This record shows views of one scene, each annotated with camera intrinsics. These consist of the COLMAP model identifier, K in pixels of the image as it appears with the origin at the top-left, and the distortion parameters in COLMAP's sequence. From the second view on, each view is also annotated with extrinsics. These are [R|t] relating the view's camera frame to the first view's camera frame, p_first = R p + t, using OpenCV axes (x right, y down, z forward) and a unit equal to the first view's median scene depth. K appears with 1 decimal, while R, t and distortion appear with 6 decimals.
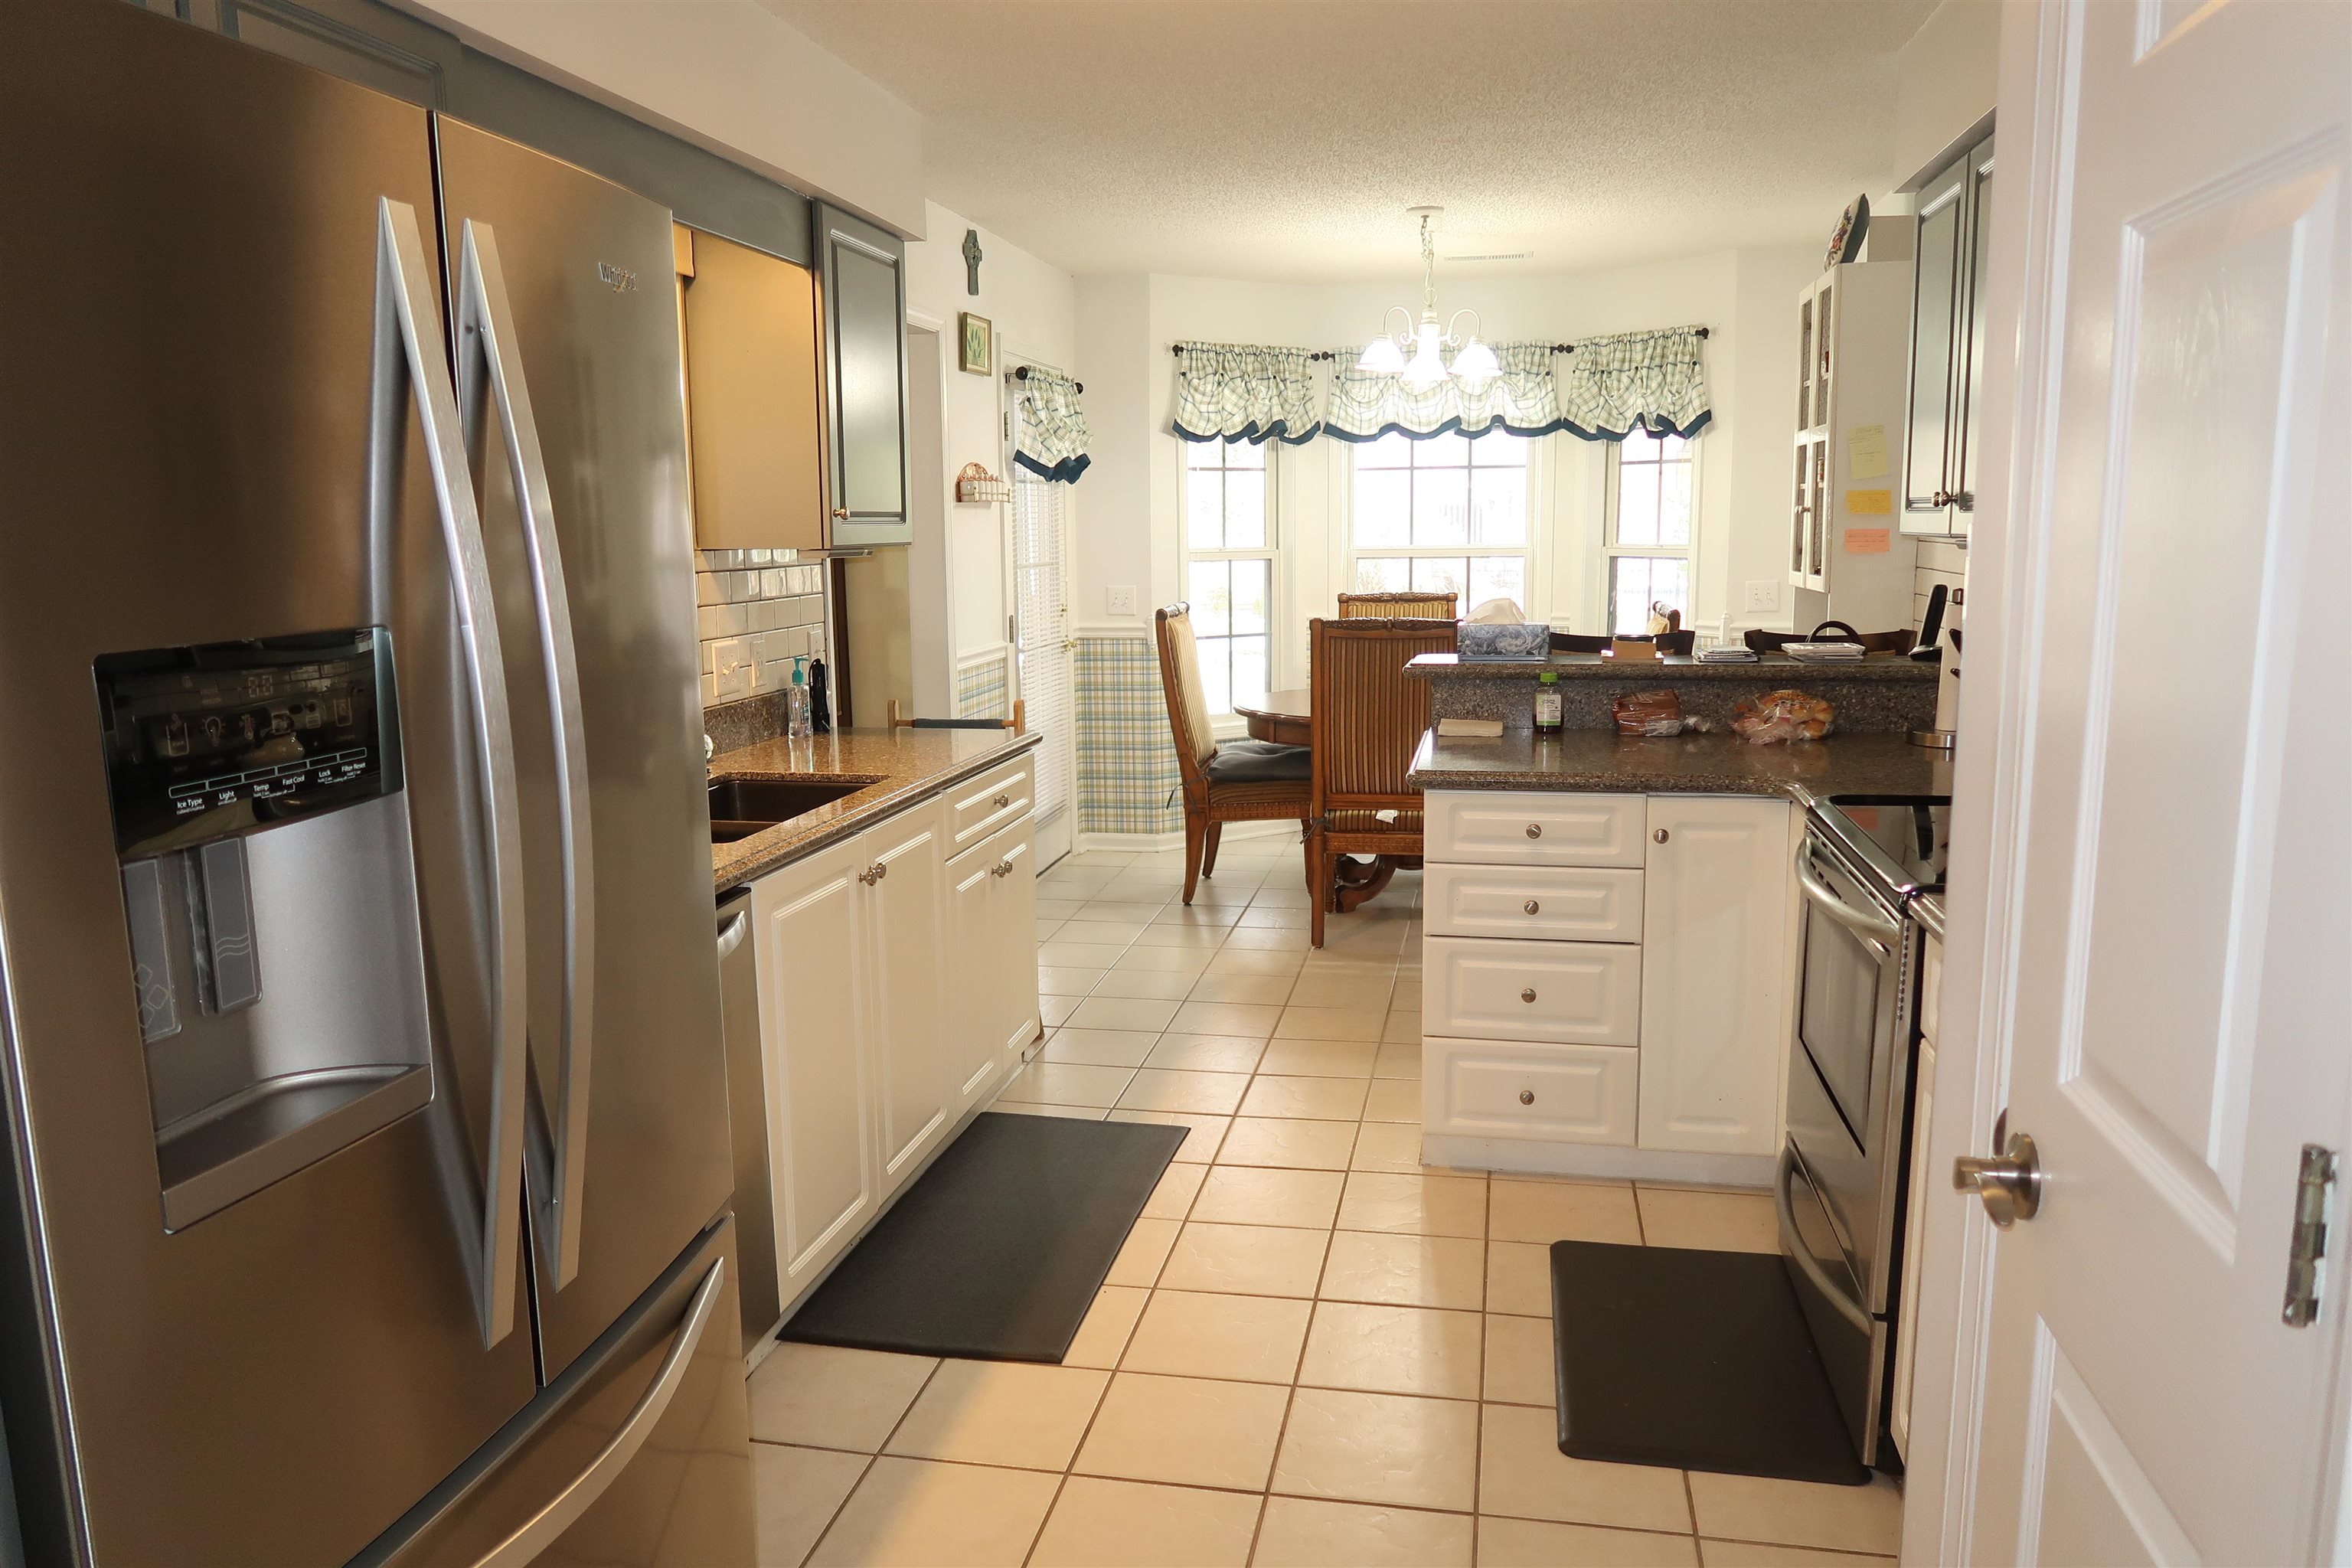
lens RADIAL K [[1629.3, 0, 1178.9], [0, 1629.3, 787.1], [0, 0, 1]] dist [-0.022770, 0.002286]
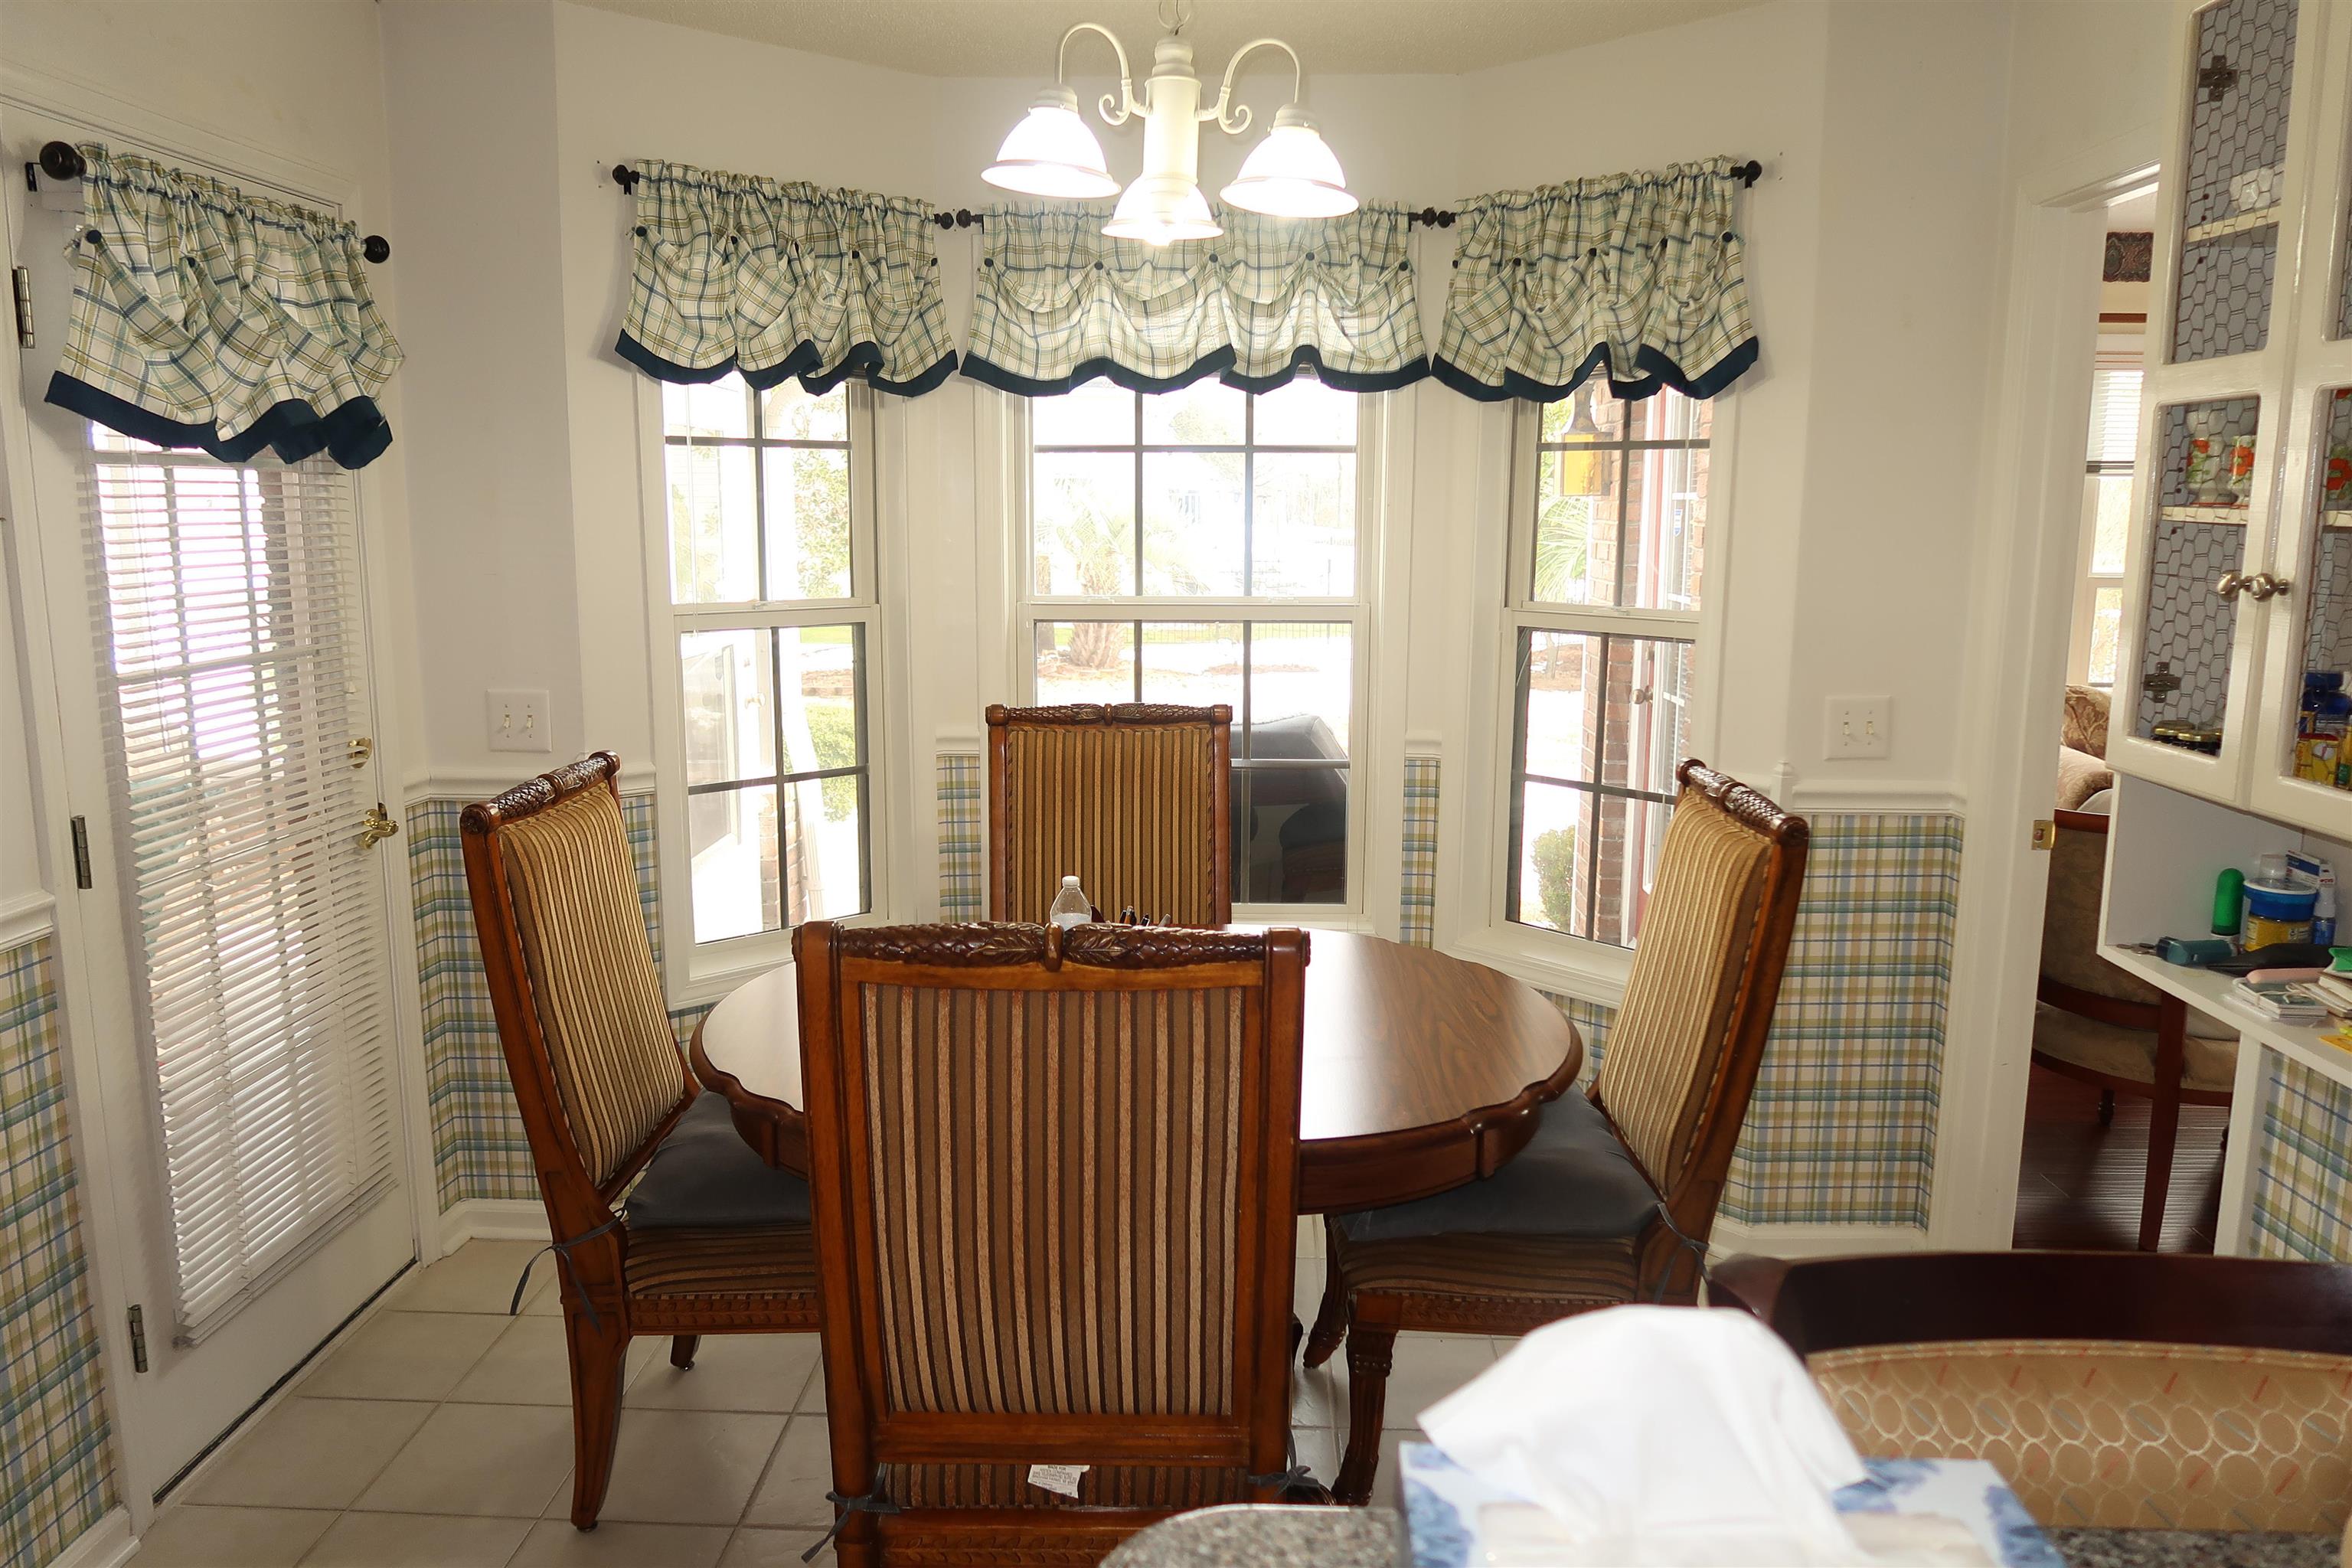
lens RADIAL K [[1629.3, 0, 1177.5], [0, 1629.3, 778.5], [0, 0, 1]] dist [-0.022770, 0.002286]
pose [[0.987647, -0.009469, 0.156412, 0.077266], [0.008756, 0.999948, 0.005246, -0.098627], [-0.156453, -0.003812, 0.987678, 0.512549]]
